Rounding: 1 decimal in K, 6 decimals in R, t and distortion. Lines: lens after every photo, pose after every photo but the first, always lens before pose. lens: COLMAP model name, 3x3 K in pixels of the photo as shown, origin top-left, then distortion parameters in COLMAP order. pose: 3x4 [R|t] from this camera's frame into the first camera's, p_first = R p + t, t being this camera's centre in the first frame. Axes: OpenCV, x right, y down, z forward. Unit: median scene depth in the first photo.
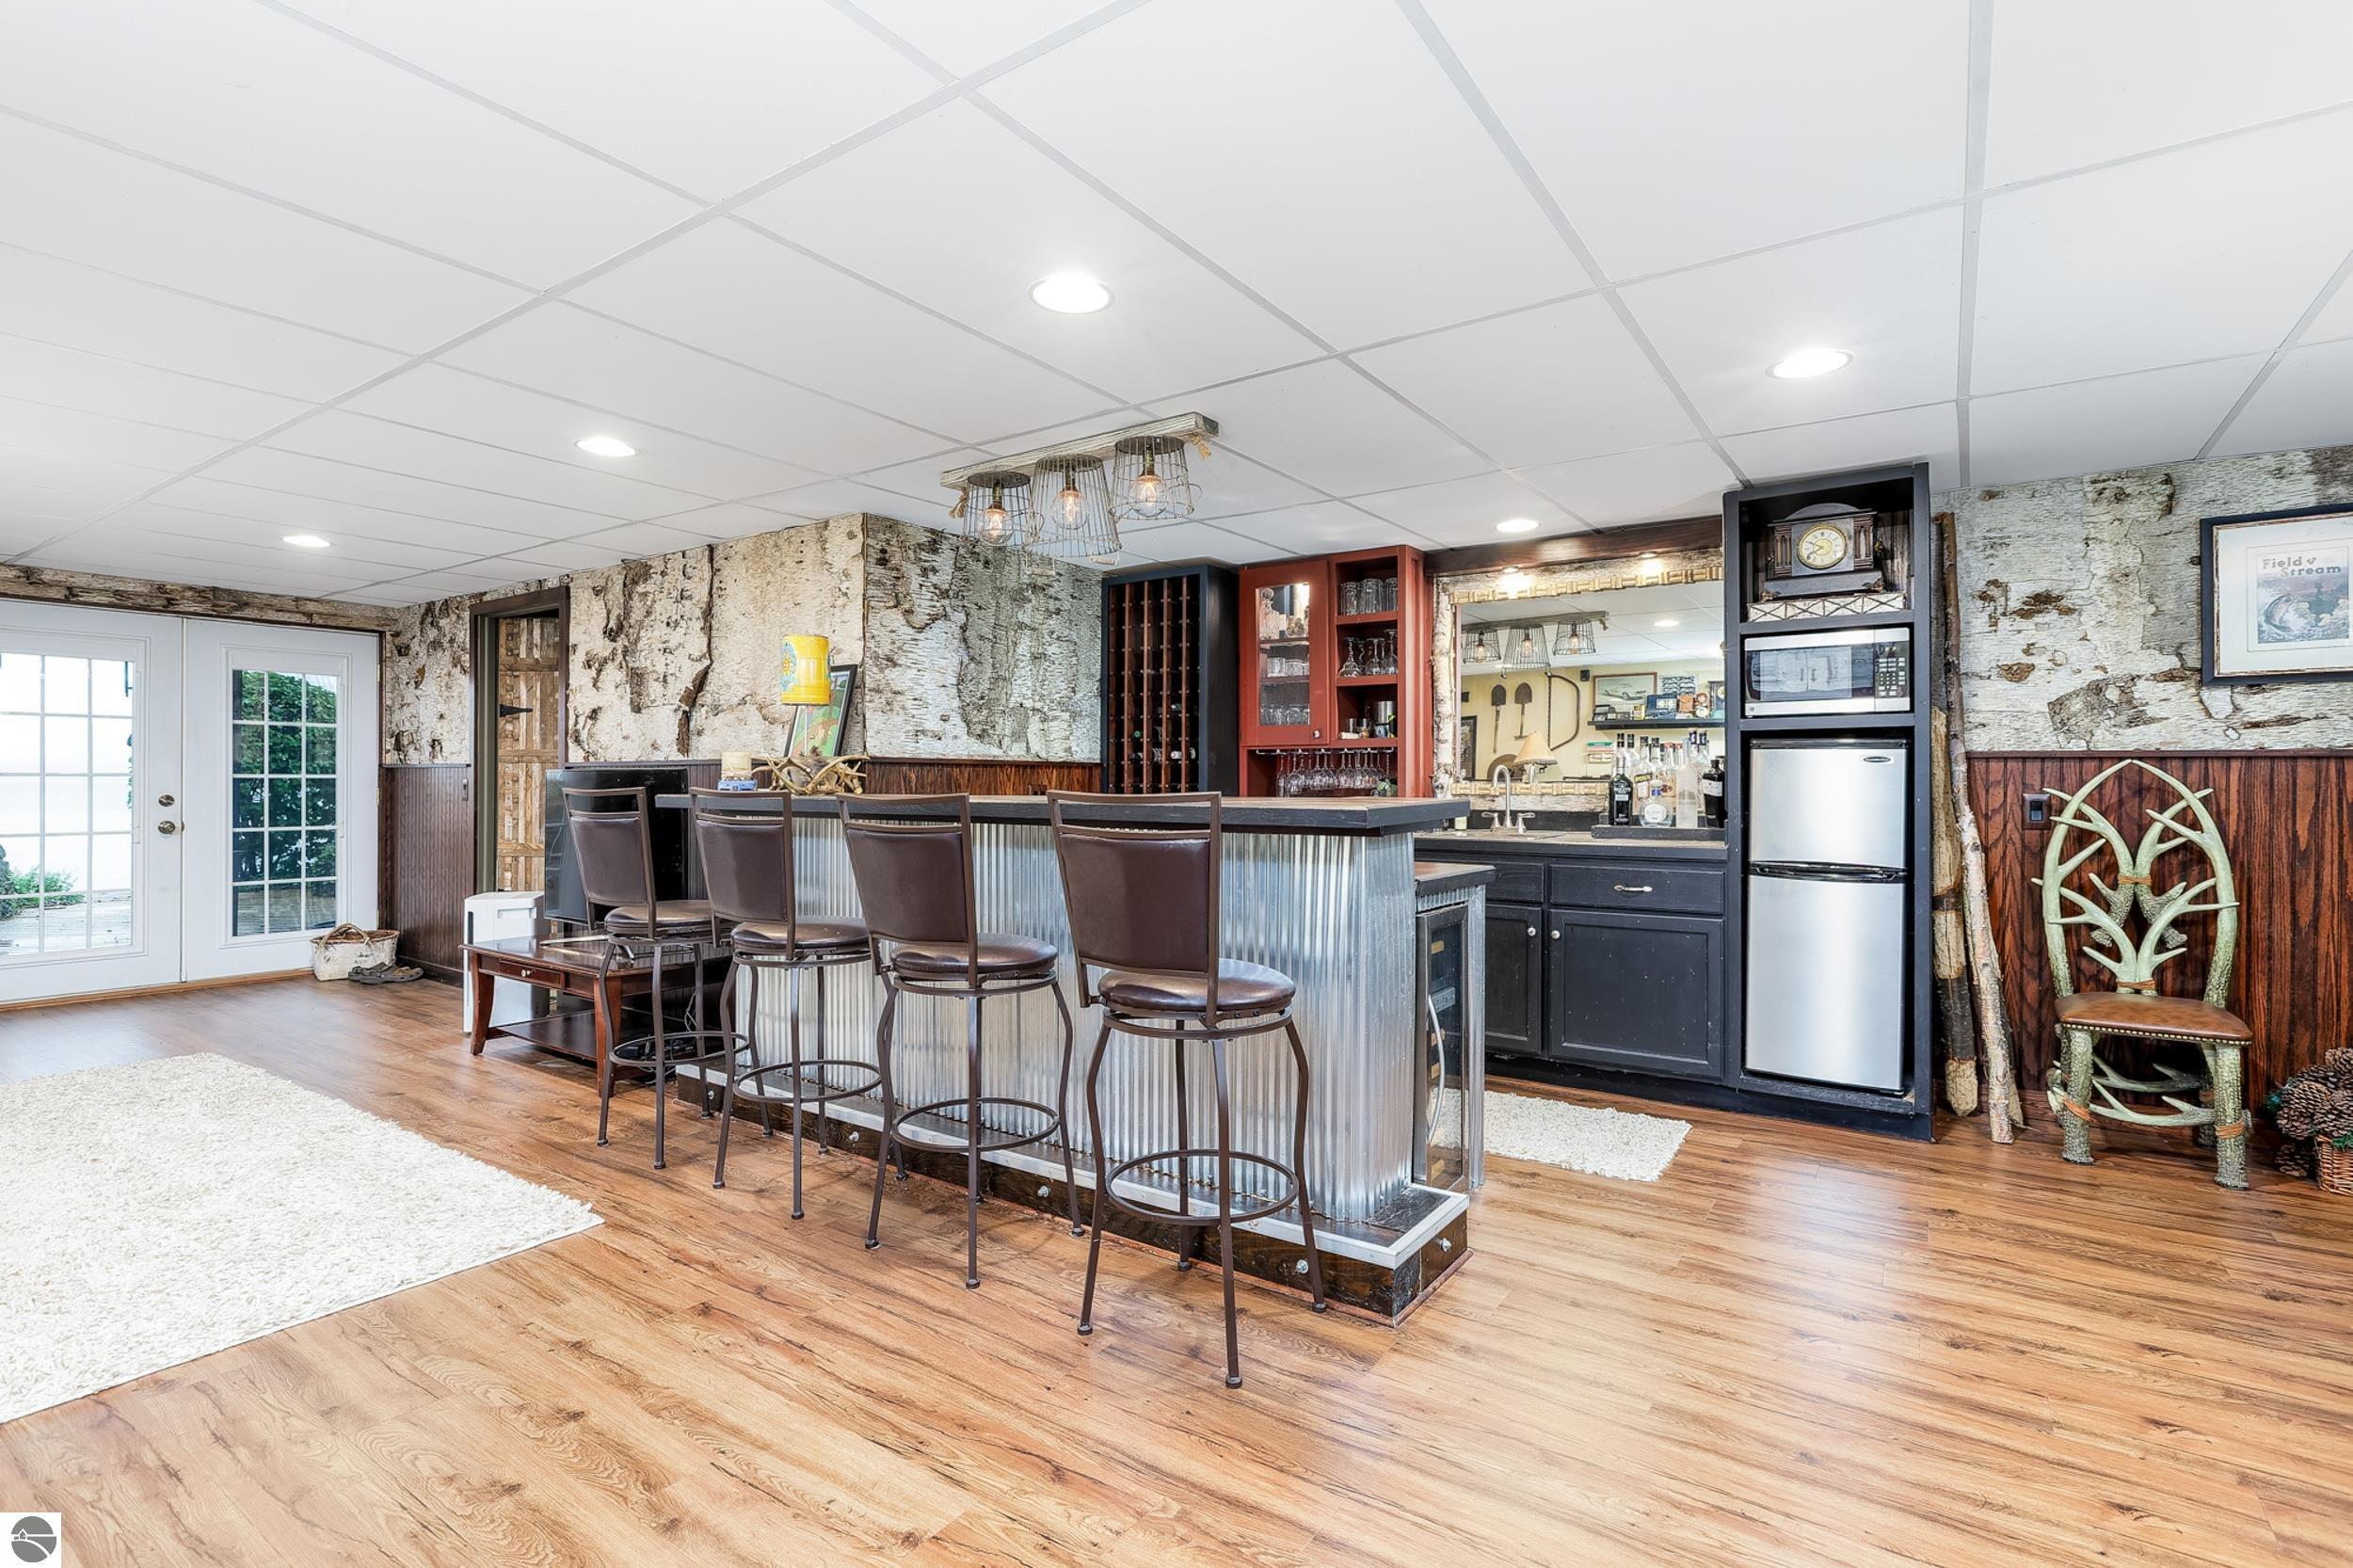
lens RADIAL K [[1094.5, 0, 1181.2], [0, 1094.5, 779.9], [0, 0, 1]] dist [0.004850, 0.000841]
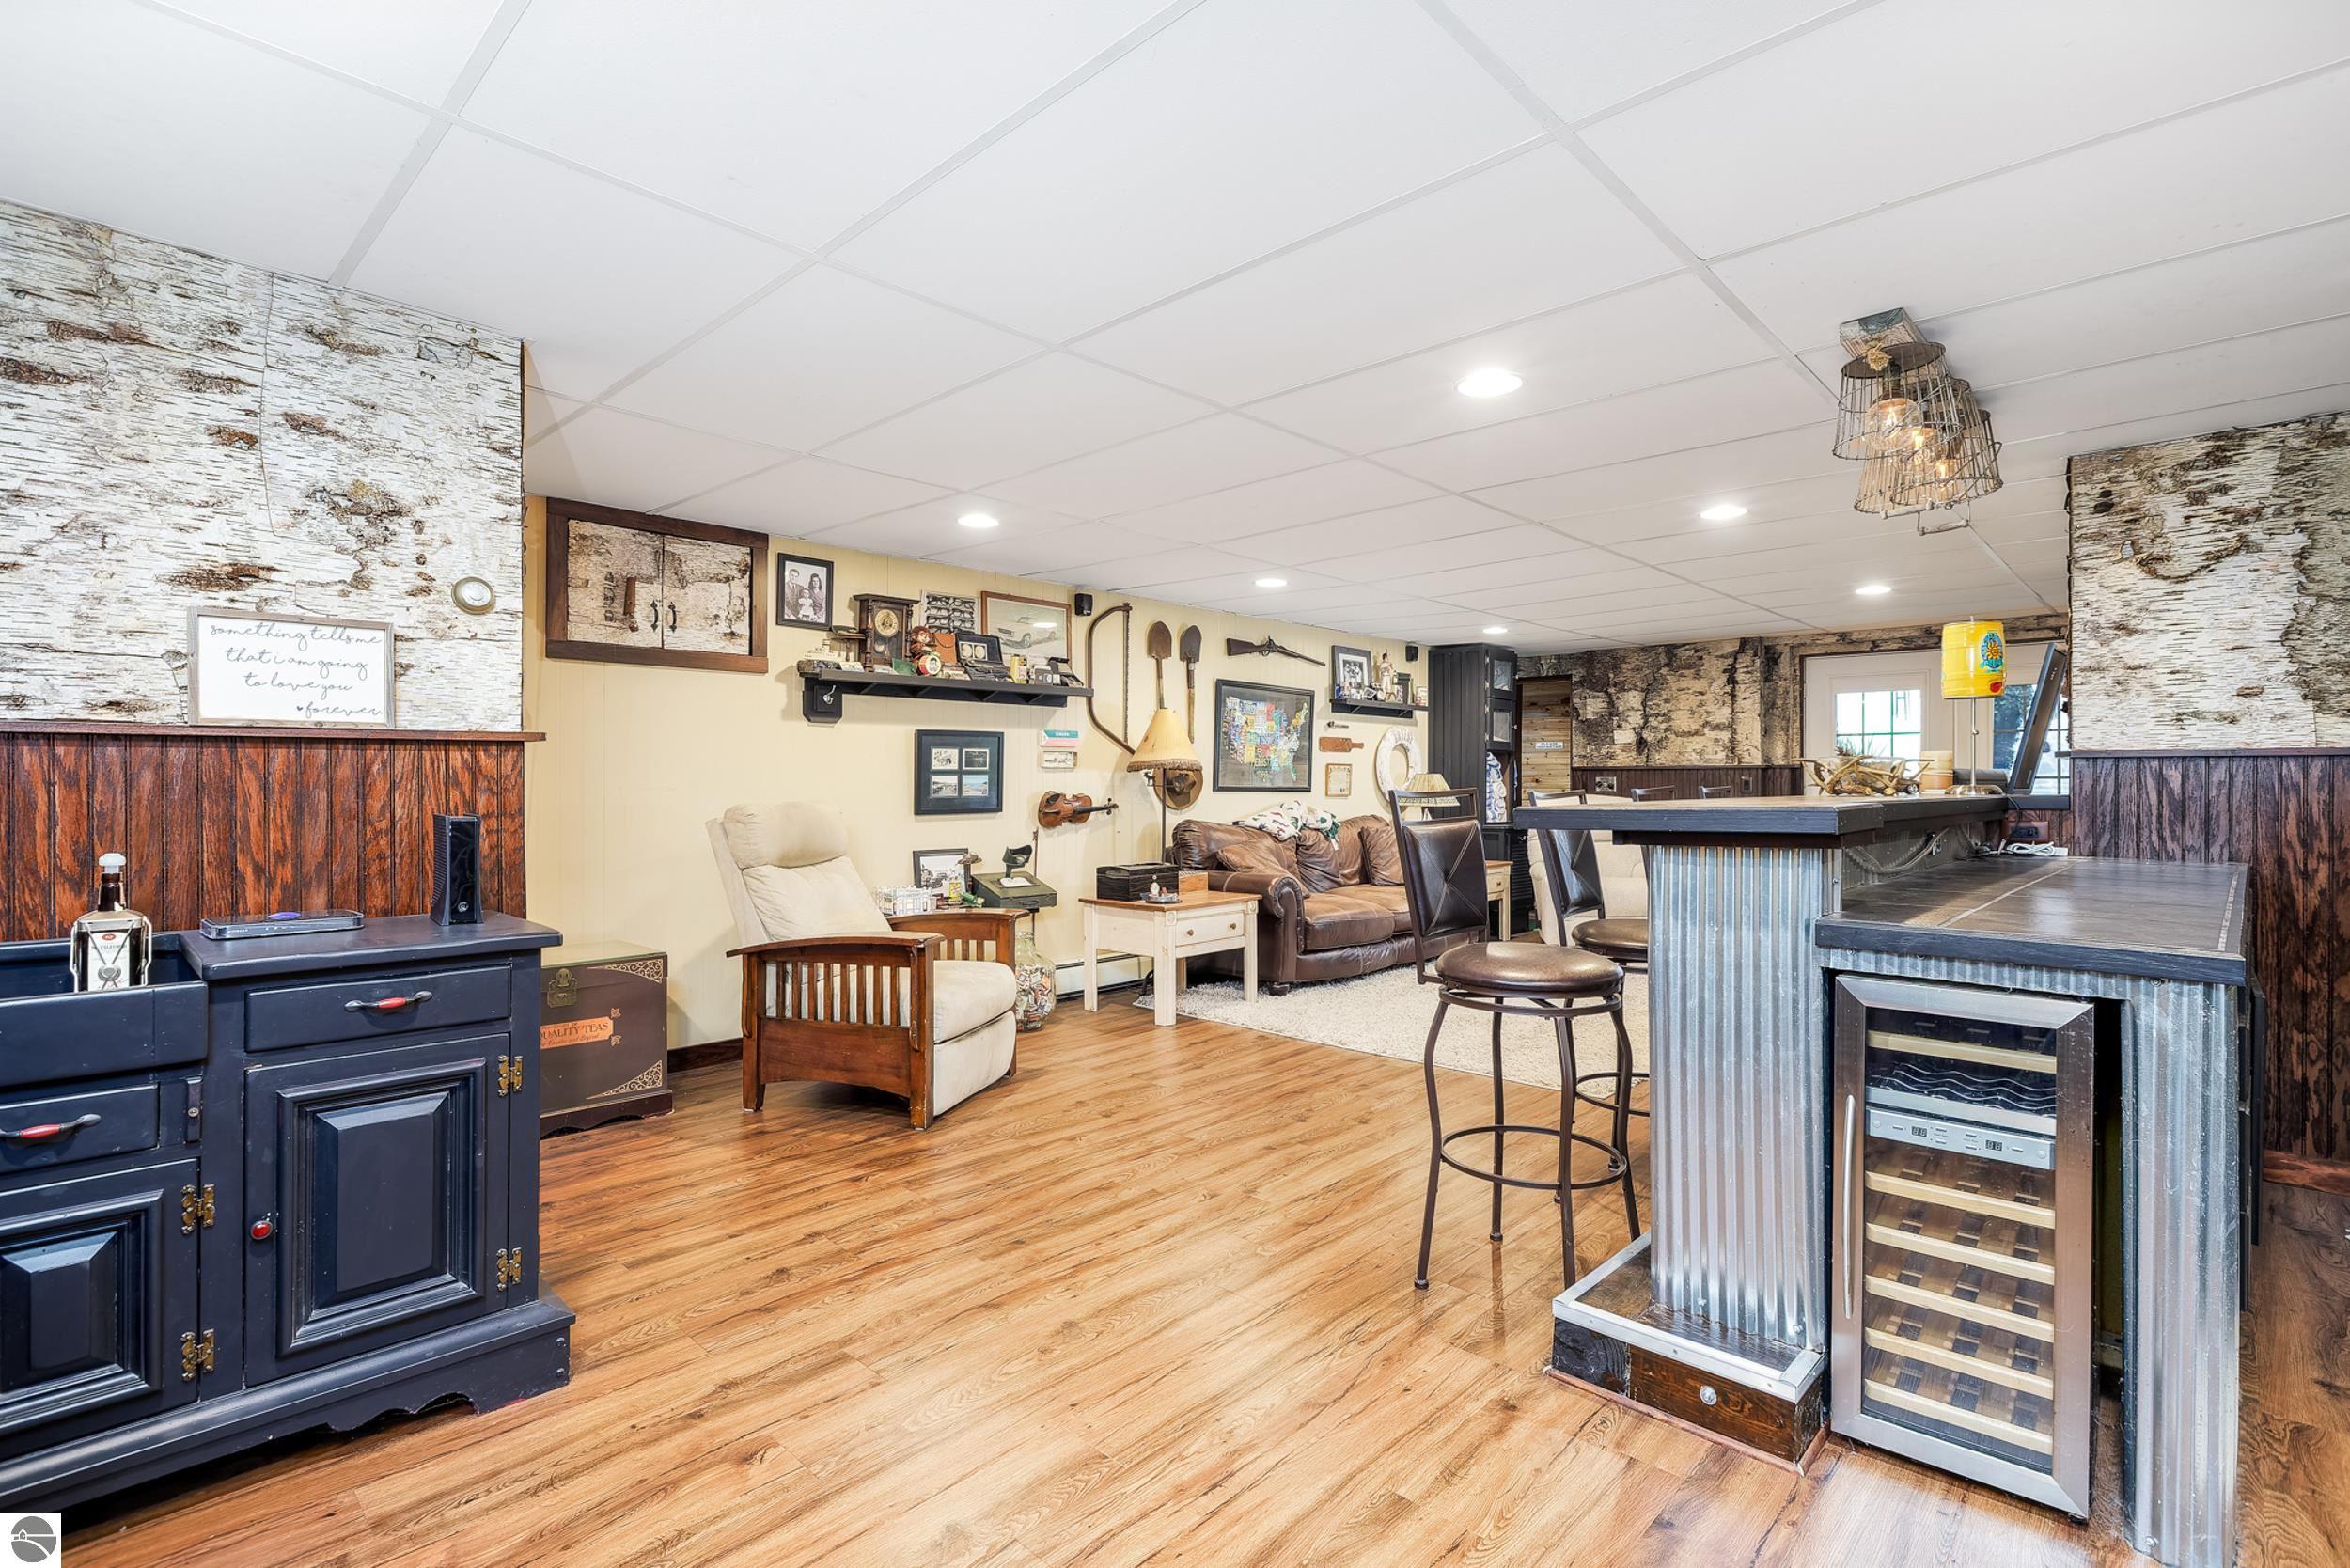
lens RADIAL K [[1093.1, 0, 1175.9], [0, 1093.1, 784.6], [0, 0, 1]] dist [0.004850, 0.000841]
pose [[-0.143708, 0.001473, -0.989619, 0.612667], [0.002291, 0.999997, 0.001156, 0.000899], [0.989617, -0.002101, -0.143711, 0.438087]]
